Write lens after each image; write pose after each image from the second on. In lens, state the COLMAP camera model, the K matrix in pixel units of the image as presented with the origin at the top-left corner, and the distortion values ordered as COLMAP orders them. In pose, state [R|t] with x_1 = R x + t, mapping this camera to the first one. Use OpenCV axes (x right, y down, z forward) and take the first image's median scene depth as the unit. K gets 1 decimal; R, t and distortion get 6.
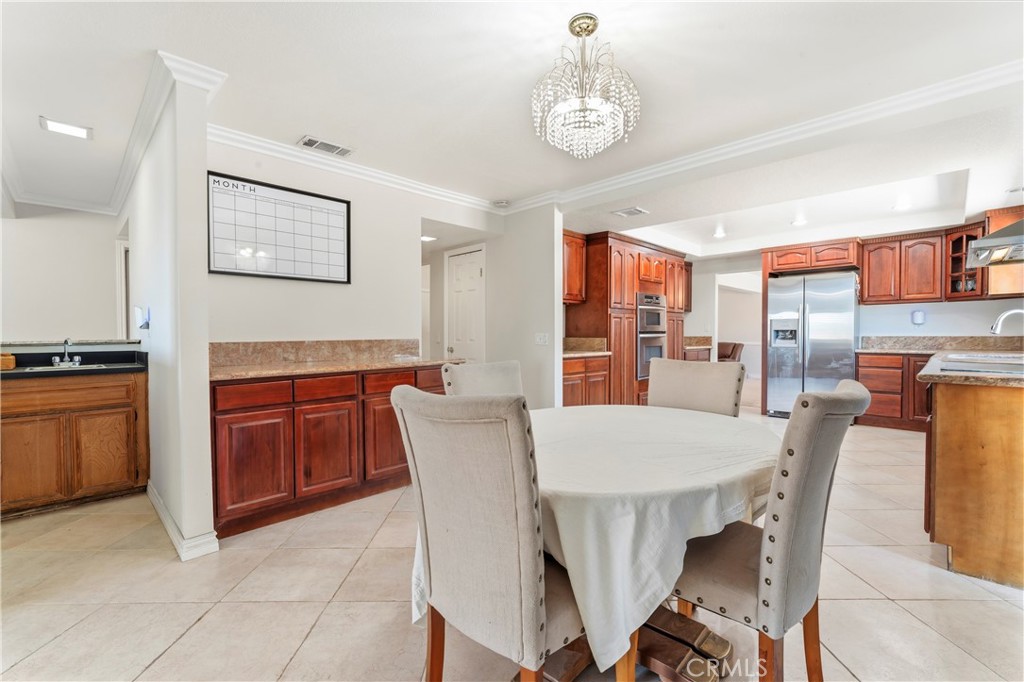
lens RADIAL K [[448.1, 0, 506.4], [0, 448.1, 341.9], [0, 0, 1]] dist [-0.002949, -0.000428]
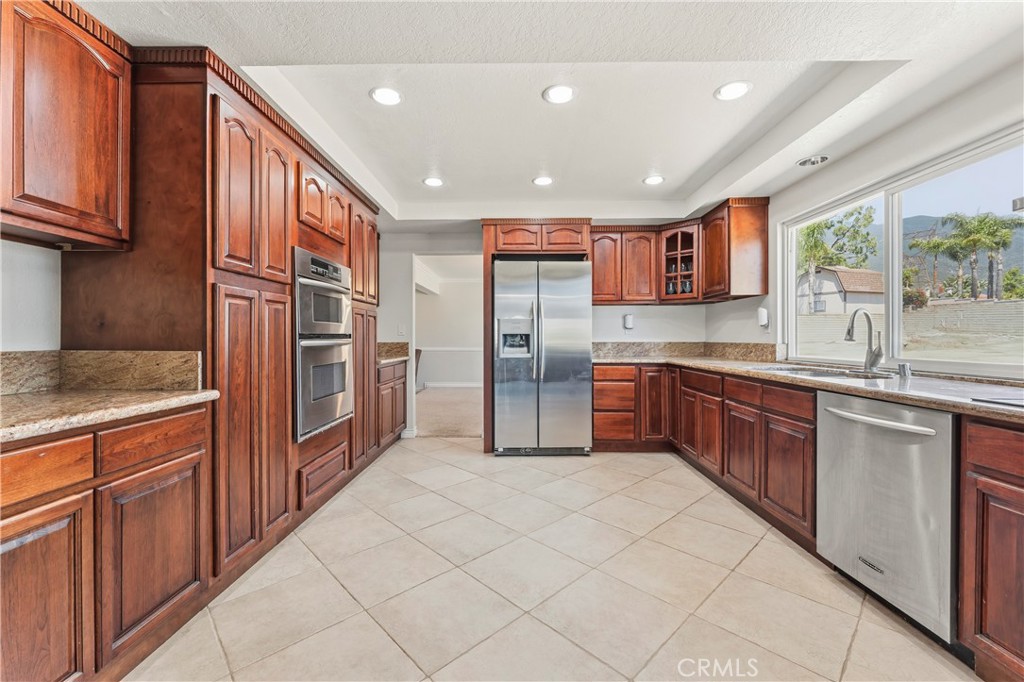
lens RADIAL K [[416.9, 0, 510.7], [0, 416.9, 344.1], [0, 0, 1]] dist [-0.004147, 0.000709]
pose [[0.716245, -0.007516, 0.697809, 0.165117], [0.009717, 0.999952, 0.000796, -0.012229], [-0.697781, 0.006211, 0.716284, 0.585058]]
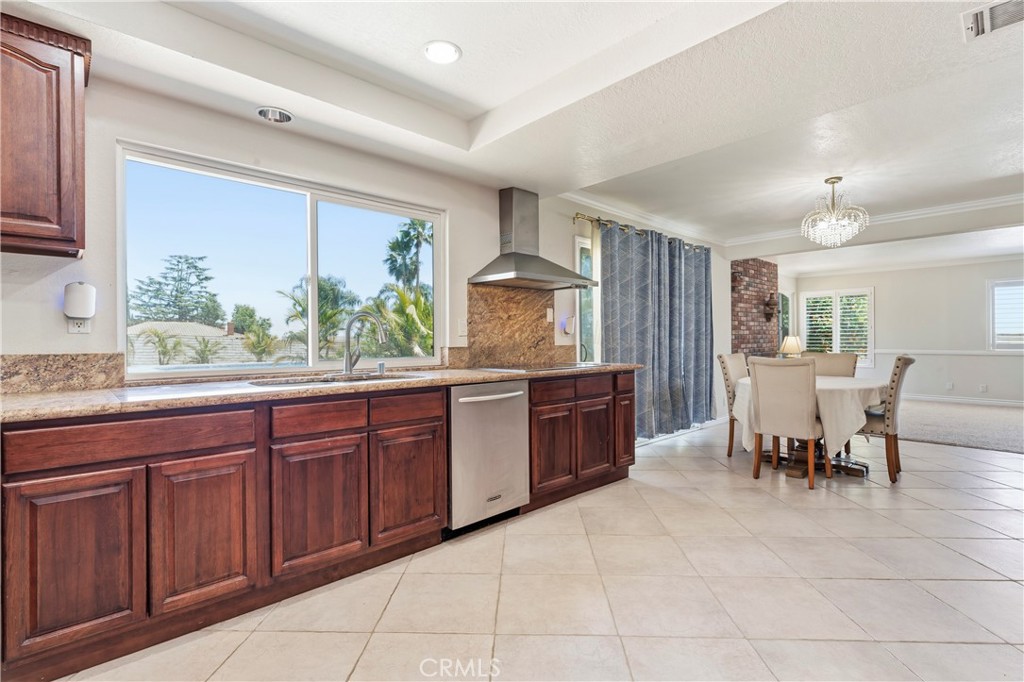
lens RADIAL K [[480.4, 0, 513.7], [0, 480.4, 343.2], [0, 0, 1]] dist [0.002073, -0.000353]
pose [[-0.999339, 0.009598, 0.035075, 0.525063], [0.010402, 0.999686, 0.022816, -0.022000], [-0.034845, 0.023165, -0.999124, 1.121214]]
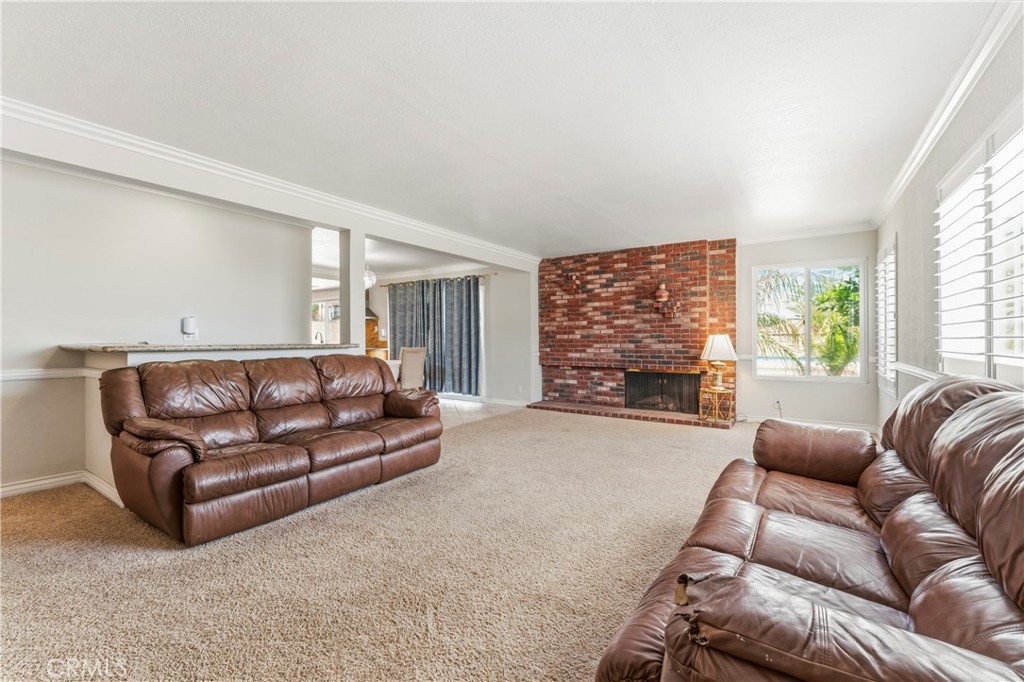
lens RADIAL K [[416.9, 0, 517.2], [0, 416.9, 338.7], [0, 0, 1]] dist [-0.004147, 0.000709]
pose [[-0.202096, 0.002736, 0.979362, -1.214081], [0.018209, 0.999834, 0.000965, 0.000200], [-0.979196, 0.018028, -0.202112, 0.167303]]
